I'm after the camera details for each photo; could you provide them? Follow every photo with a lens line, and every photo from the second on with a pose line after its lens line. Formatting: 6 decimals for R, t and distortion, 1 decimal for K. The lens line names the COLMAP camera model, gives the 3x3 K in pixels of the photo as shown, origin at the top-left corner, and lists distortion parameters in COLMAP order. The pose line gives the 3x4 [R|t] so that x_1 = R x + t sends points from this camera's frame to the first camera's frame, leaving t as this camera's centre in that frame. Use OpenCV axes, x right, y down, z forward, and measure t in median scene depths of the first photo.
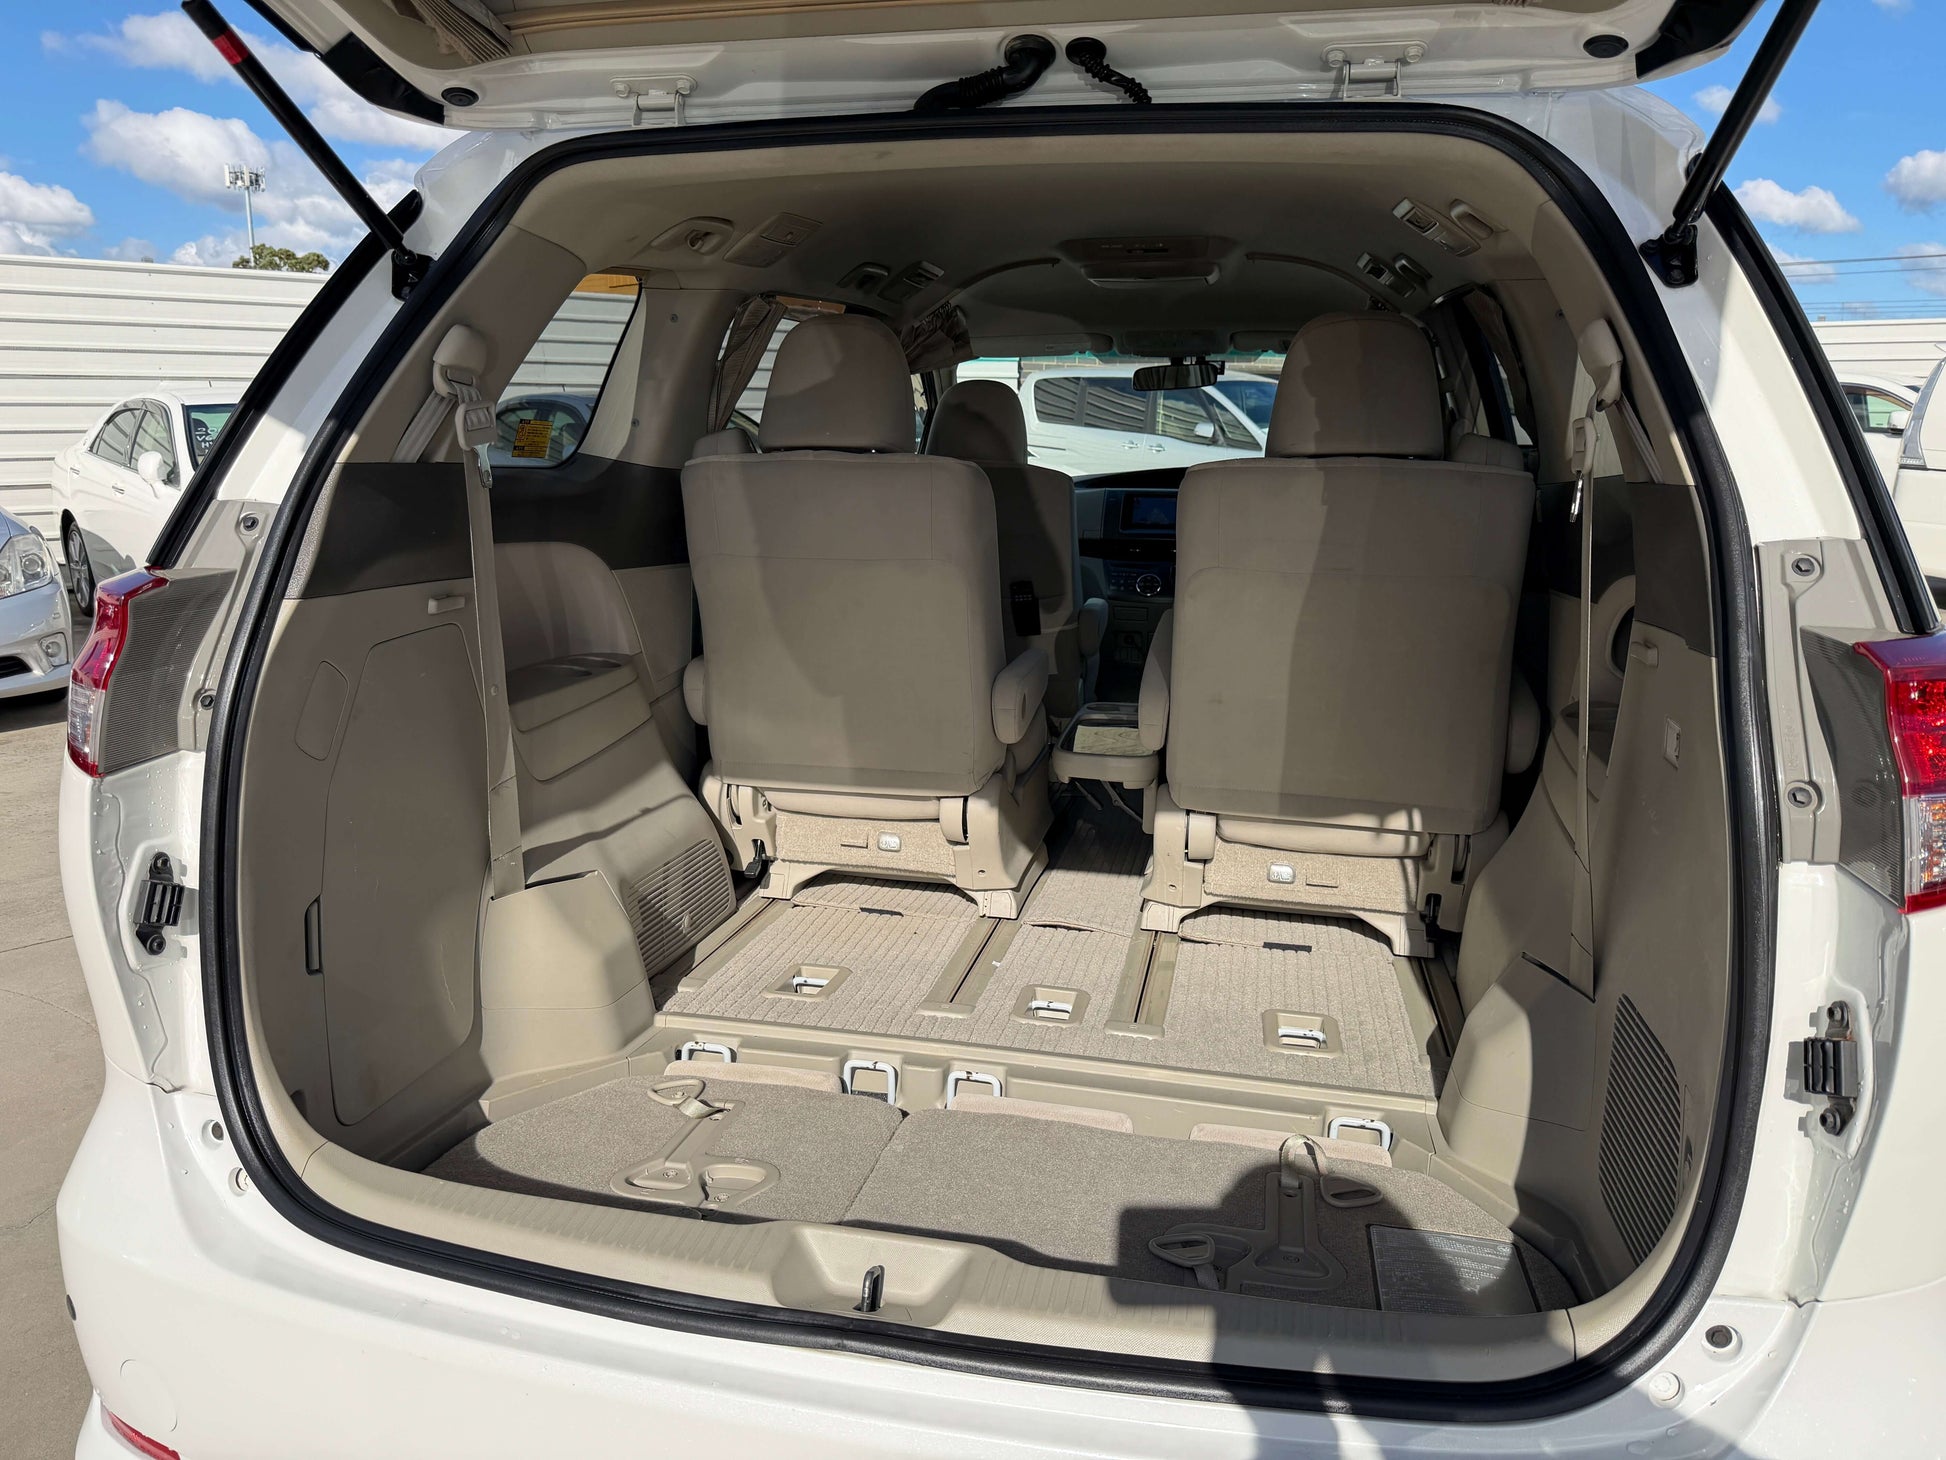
lens RADIAL K [[1259.5, 0, 979.0], [0, 1259.5, 707.1], [0, 0, 1]] dist [0.001731, -0.000347]
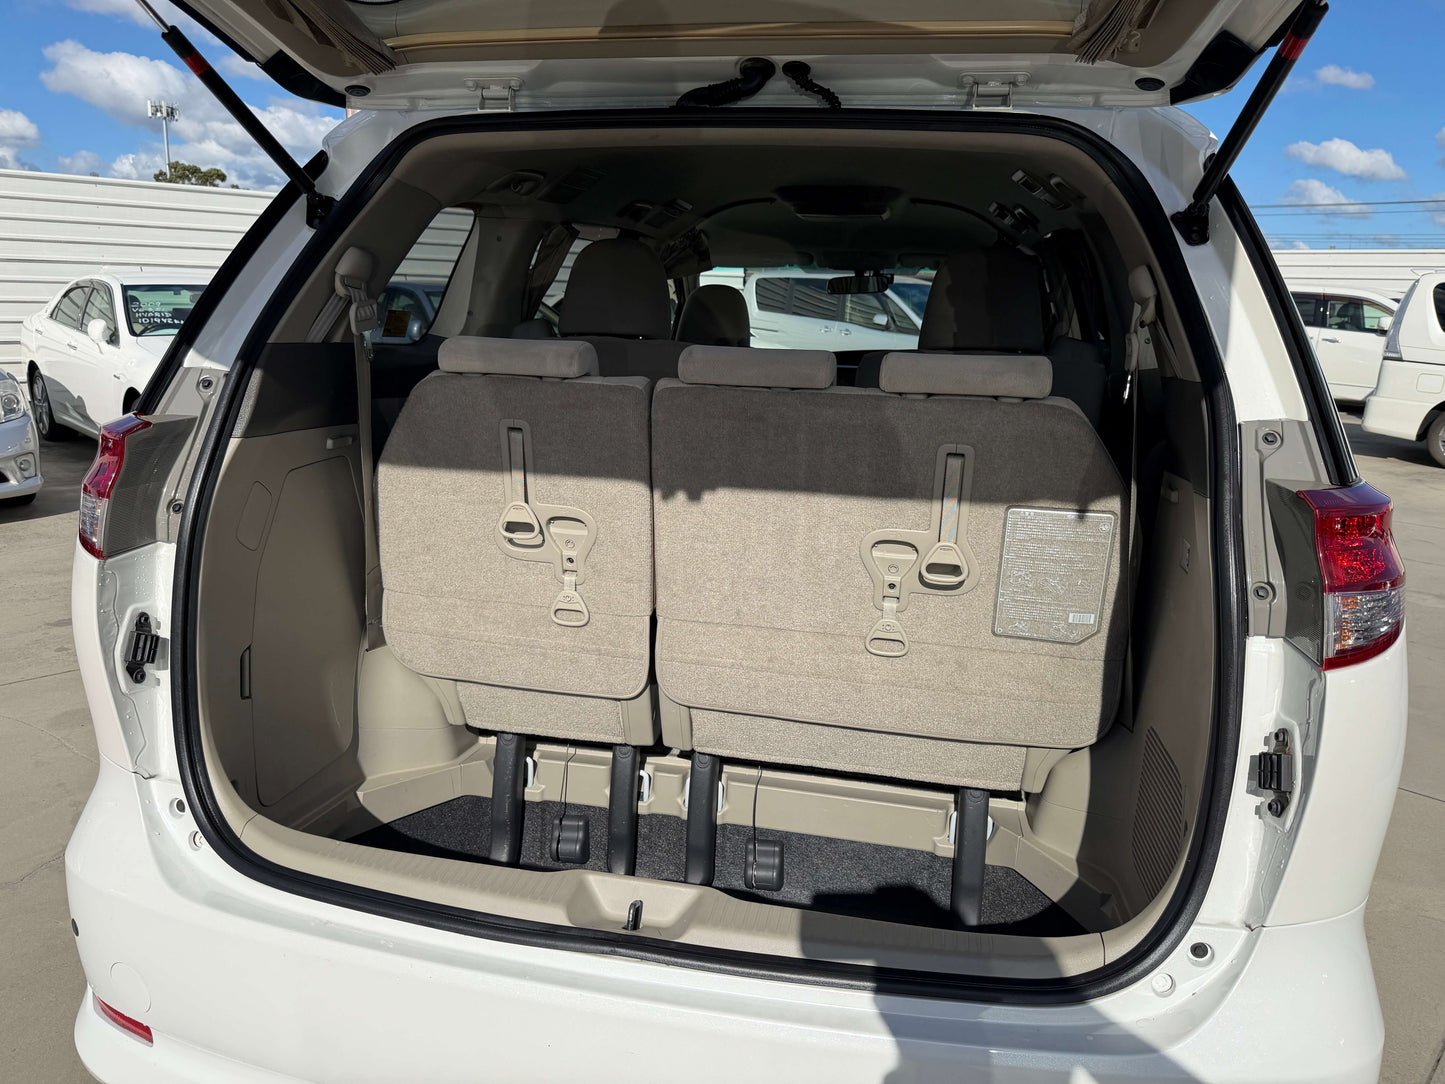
lens RADIAL K [[1048.2, 0, 722.5], [0, 1048.2, 542.0], [0, 0, 1]] dist [-0.012986, -0.002146]
pose [[0.999649, 0.018399, 0.019044, -0.012407], [-0.018826, 0.999569, 0.022510, -0.004314], [-0.018622, -0.022861, 0.999565, -0.201219]]
